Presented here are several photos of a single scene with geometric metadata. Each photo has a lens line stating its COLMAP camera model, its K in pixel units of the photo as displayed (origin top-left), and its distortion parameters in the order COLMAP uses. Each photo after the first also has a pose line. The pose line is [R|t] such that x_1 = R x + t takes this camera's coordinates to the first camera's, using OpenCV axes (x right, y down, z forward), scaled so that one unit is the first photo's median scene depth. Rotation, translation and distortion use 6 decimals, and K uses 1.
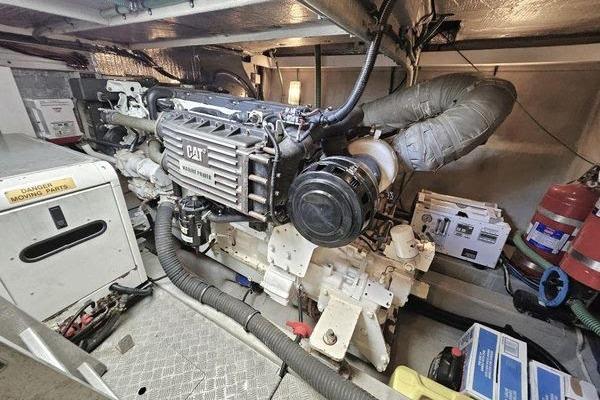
lens RADIAL K [[237.5, 0, 293.2], [0, 237.5, 198.0], [0, 0, 1]] dist [0.000372, 0.000043]
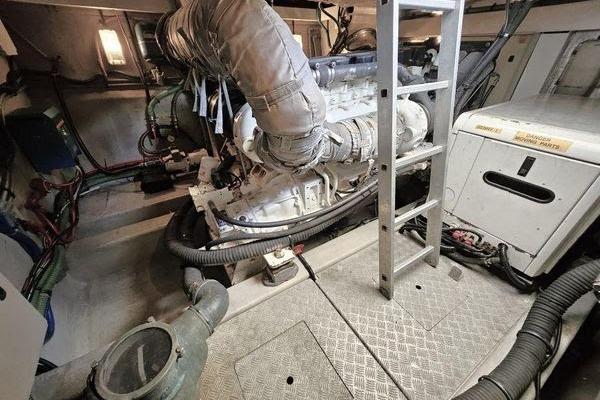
lens RADIAL K [[235.2, 0, 293.8], [0, 235.2, 197.1], [0, 0, 1]] dist [-0.000938, -0.000079]
pose [[-0.490845, 0.441121, -0.751321, 0.336270], [-0.374940, 0.671463, 0.639185, -0.083388], [0.786442, 0.595441, -0.164190, 0.245070]]
